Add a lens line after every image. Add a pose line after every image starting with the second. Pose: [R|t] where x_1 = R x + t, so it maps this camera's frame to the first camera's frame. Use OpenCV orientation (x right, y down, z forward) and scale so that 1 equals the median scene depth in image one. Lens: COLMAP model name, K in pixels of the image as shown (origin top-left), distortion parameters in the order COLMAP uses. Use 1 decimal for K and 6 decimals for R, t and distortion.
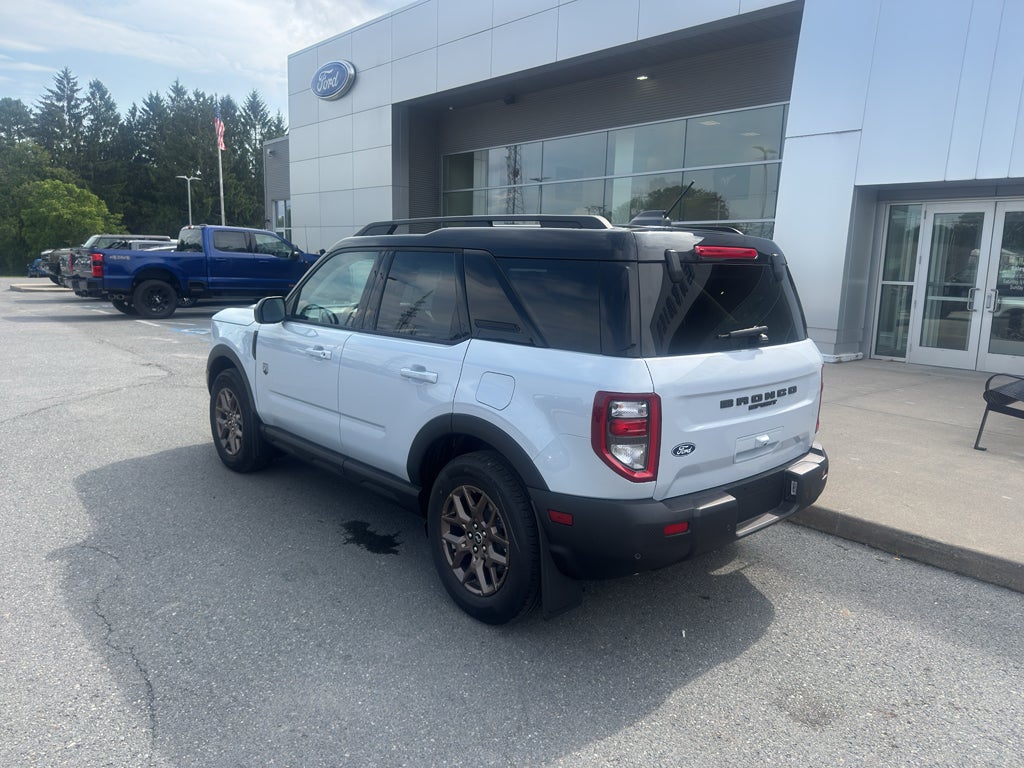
lens RADIAL K [[718.2, 0, 519.3], [0, 718.2, 378.8], [0, 0, 1]] dist [0.044021, -0.049424]
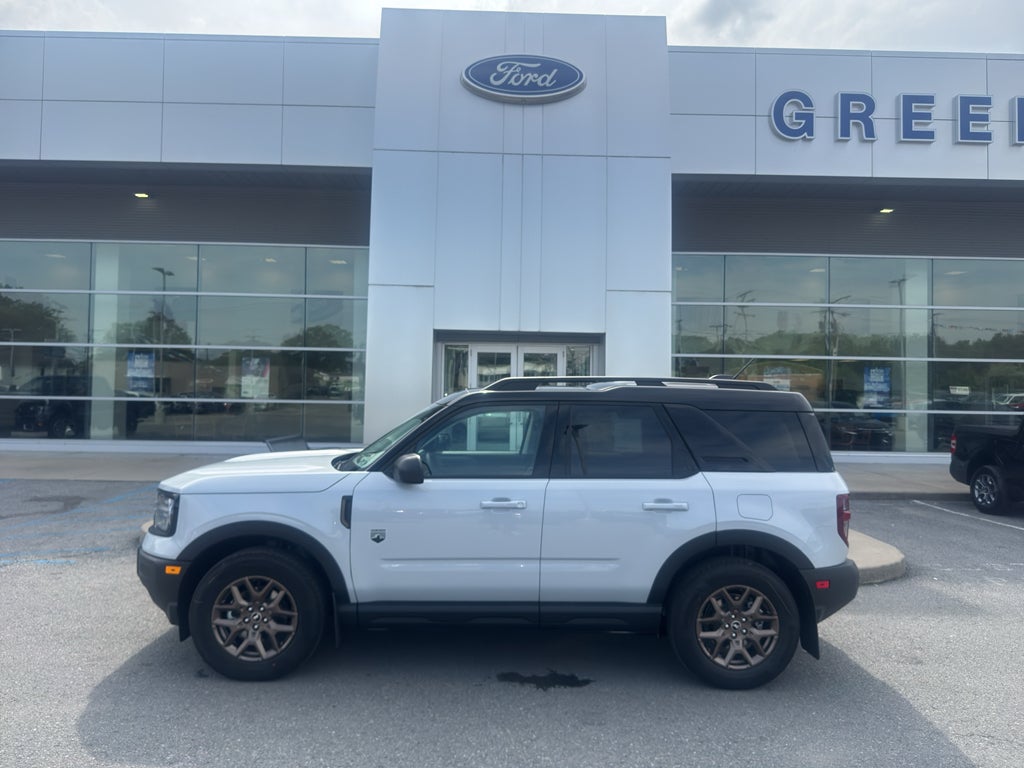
lens RADIAL K [[720.8, 0, 517.5], [0, 720.8, 386.7], [0, 0, 1]] dist [0.019219, -0.033129]
pose [[0.651032, -0.008994, 0.758997, -0.957552], [0.121037, 0.988365, -0.092108, -0.097758], [-0.749338, 0.151833, 0.644546, 0.282953]]
